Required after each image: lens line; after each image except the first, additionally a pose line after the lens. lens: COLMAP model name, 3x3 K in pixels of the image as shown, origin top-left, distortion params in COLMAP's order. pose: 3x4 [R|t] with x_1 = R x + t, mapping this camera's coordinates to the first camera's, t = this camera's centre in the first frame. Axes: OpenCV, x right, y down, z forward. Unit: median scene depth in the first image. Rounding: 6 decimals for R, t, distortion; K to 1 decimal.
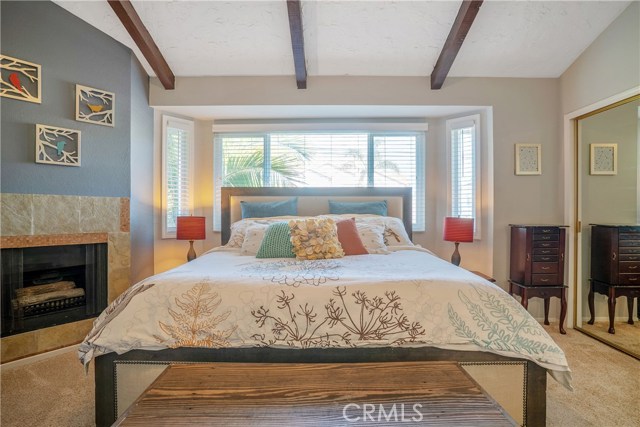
lens RADIAL K [[341.2, 0, 326.3], [0, 341.2, 215.9], [0, 0, 1]] dist [-0.056925, 0.023600]
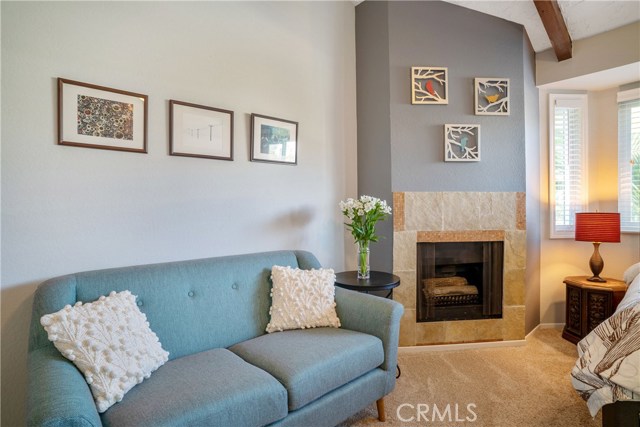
lens RADIAL K [[341.2, 0, 322.6], [0, 341.2, 214.1], [0, 0, 1]] dist [-0.056925, 0.023600]
pose [[0.656116, -0.001236, -0.754659, -0.296638], [0.004492, 0.999987, 0.002268, 0.000859], [0.754647, -0.004878, 0.656113, 0.007393]]
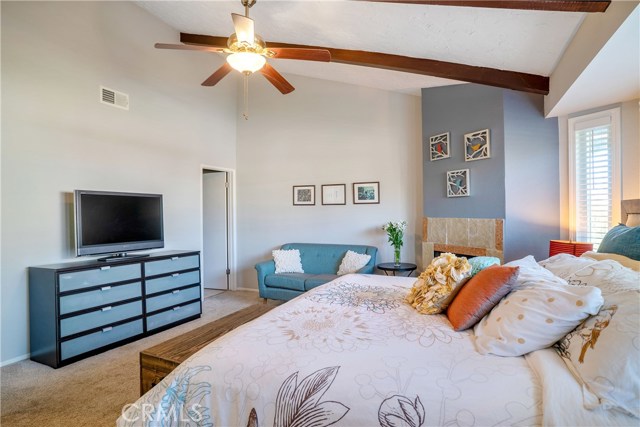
lens RADIAL K [[341.2, 0, 321.1], [0, 341.2, 212.5], [0, 0, 1]] dist [-0.056925, 0.023600]
pose [[-0.426385, -0.003626, -0.904535, 0.705244], [-0.007311, 0.999973, -0.000563, -0.077184], [0.904512, 0.006373, -0.426400, 1.033876]]
